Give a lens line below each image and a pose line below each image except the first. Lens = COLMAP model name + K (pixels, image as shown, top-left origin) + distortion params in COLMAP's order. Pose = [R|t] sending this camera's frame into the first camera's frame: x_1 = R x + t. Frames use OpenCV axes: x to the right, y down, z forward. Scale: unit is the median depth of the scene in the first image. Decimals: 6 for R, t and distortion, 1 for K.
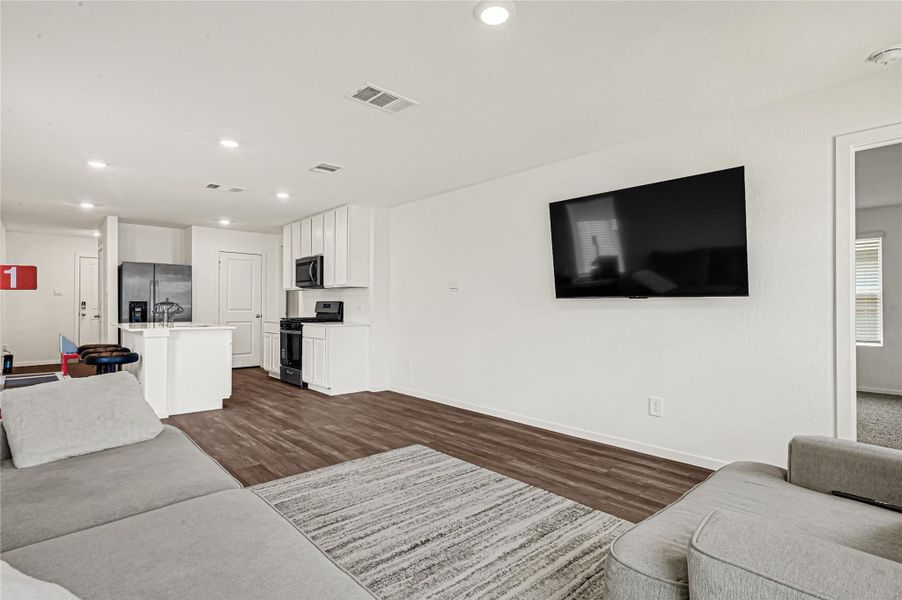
lens RADIAL K [[427.6, 0, 435.3], [0, 427.6, 310.3], [0, 0, 1]] dist [0.000646, 0.000741]
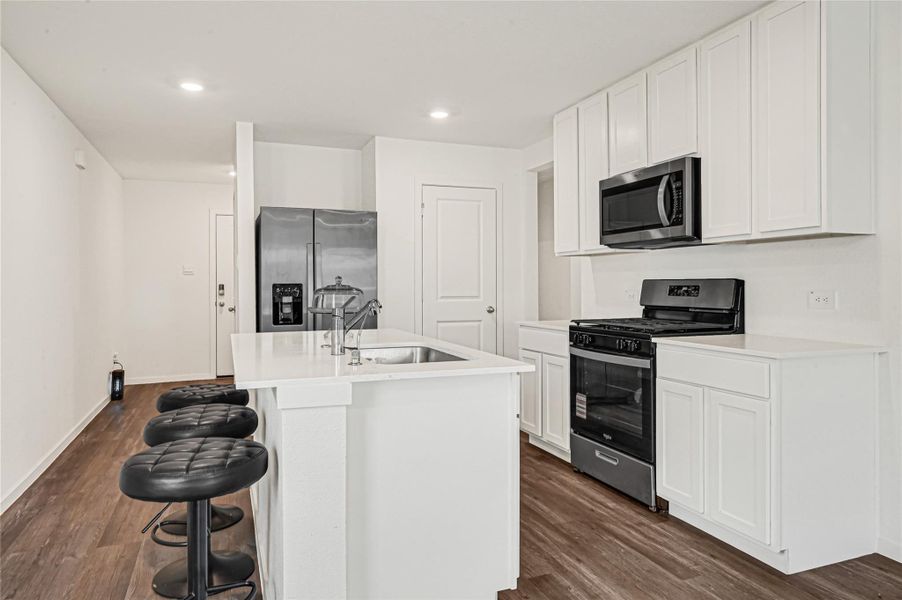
lens RADIAL K [[627.9, 0, 451.5], [0, 627.9, 296.3], [0, 0, 1]] dist [0.027576, -0.014715]
pose [[0.933108, -0.003246, -0.359582, -0.245442], [0.006175, 0.999956, 0.006999, -0.010372], [0.359544, -0.008751, 0.933087, 0.375266]]
